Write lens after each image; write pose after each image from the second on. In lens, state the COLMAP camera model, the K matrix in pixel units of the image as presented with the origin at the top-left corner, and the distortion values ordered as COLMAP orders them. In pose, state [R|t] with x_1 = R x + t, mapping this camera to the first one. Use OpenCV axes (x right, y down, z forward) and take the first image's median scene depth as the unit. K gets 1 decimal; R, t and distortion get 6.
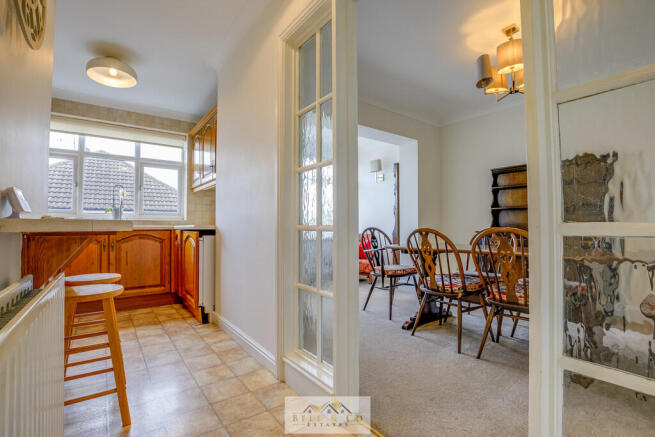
lens RADIAL K [[305.2, 0, 325.6], [0, 305.2, 222.2], [0, 0, 1]] dist [-0.003182, -0.000179]
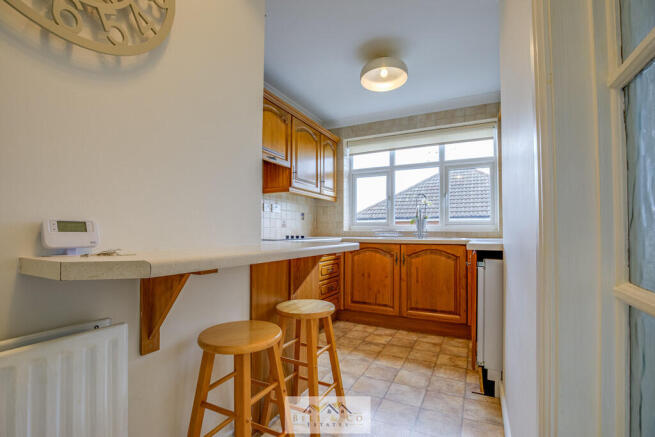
lens RADIAL K [[305.2, 0, 325.6], [0, 305.2, 222.2], [0, 0, 1]] dist [-0.003182, -0.000179]
pose [[0.466297, -0.020359, -0.884394, 0.019721], [0.007493, 0.999790, -0.019065, -0.020903], [0.884597, 0.002263, 0.466352, 0.318982]]
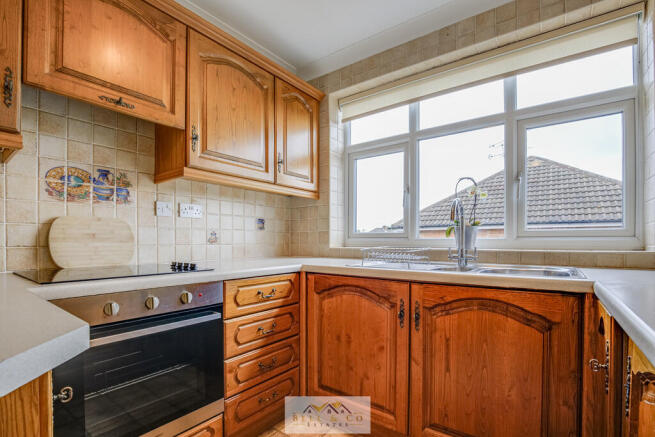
lens RADIAL K [[305.2, 0, 319.1], [0, 305.2, 241.5], [0, 0, 1]] dist [-0.019563, 0.000088]
pose [[0.287303, 0.009435, -0.957793, -0.308793], [0.012334, 0.999832, 0.013549, -0.032962], [0.957760, -0.015706, 0.287138, 0.689171]]
